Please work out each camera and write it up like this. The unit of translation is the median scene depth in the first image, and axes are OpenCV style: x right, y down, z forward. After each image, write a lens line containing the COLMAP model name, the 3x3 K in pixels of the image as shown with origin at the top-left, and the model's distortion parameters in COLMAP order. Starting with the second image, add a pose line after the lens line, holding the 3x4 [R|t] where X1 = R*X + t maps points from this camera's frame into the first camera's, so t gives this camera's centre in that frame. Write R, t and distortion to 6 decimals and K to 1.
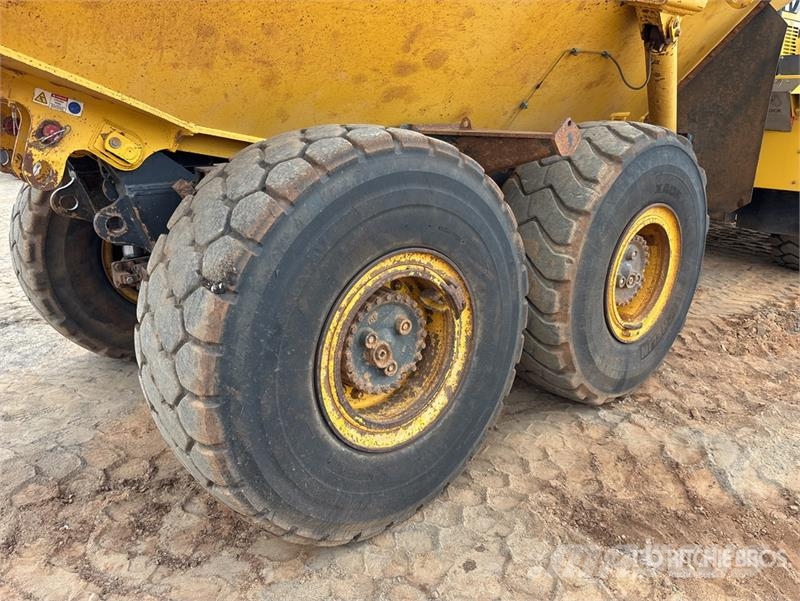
lens RADIAL K [[620.3, 0, 400.0], [0, 620.3, 300.5], [0, 0, 1]] dist [0.050284, -0.065746]
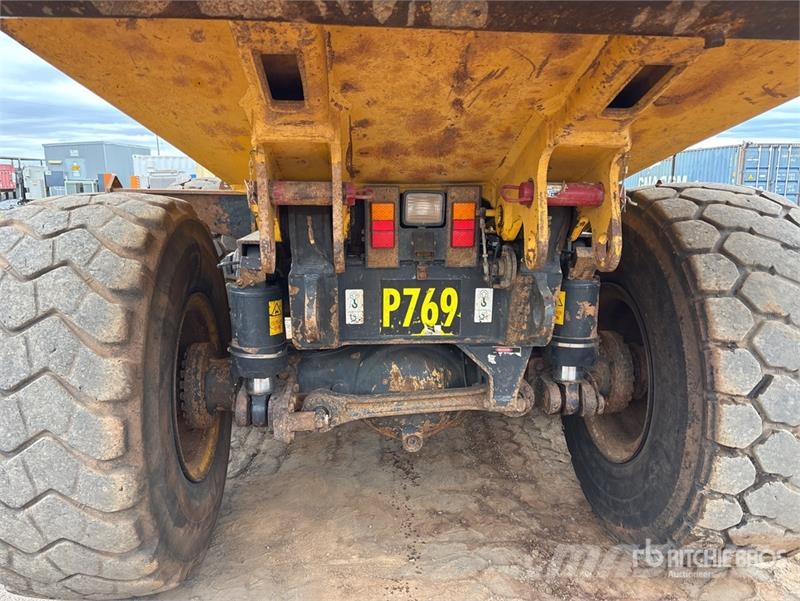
lens RADIAL K [[620.3, 0, 400.0], [0, 620.3, 300.5], [0, 0, 1]] dist [0.050284, -0.065746]
pose [[0.577934, -0.153349, 0.801546, -1.034280], [0.238216, 0.971111, 0.014030, -0.168539], [-0.780542, 0.182833, 0.597768, 0.594145]]
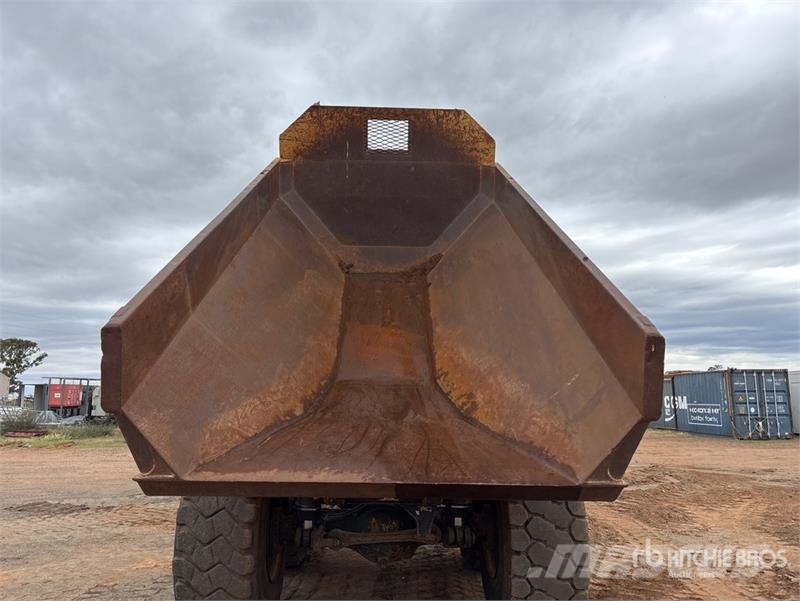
lens RADIAL K [[620.3, 0, 400.0], [0, 620.3, 300.5], [0, 0, 1]] dist [0.050284, -0.065746]
pose [[0.619750, 0.118296, 0.775833, -1.707436], [0.227196, 0.919199, -0.321644, -0.057016], [-0.751194, 0.375604, 0.542797, -0.066949]]
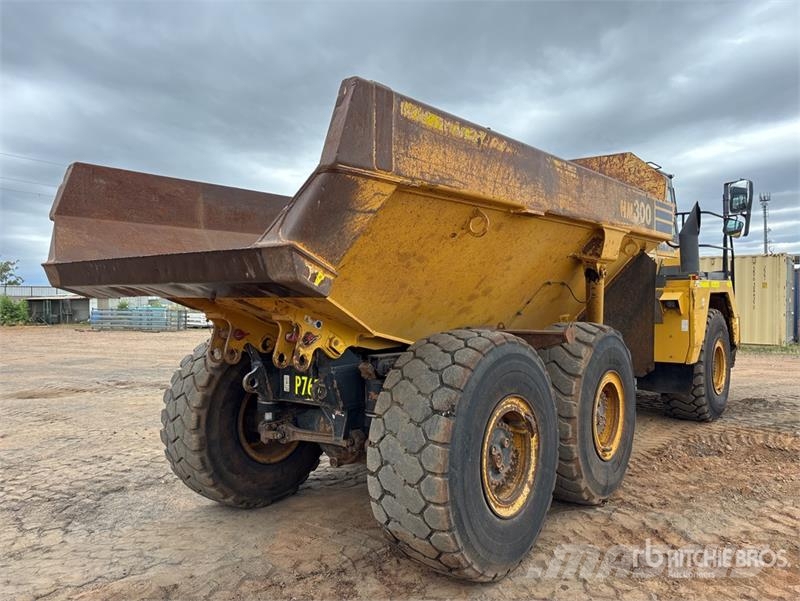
lens RADIAL K [[620.3, 0, 400.0], [0, 620.3, 300.5], [0, 0, 1]] dist [0.050284, -0.065746]
pose [[0.982281, -0.013769, 0.186909, -0.487268], [0.068413, 0.954821, -0.289199, 0.118392], [-0.174482, 0.296862, 0.938845, -0.555790]]
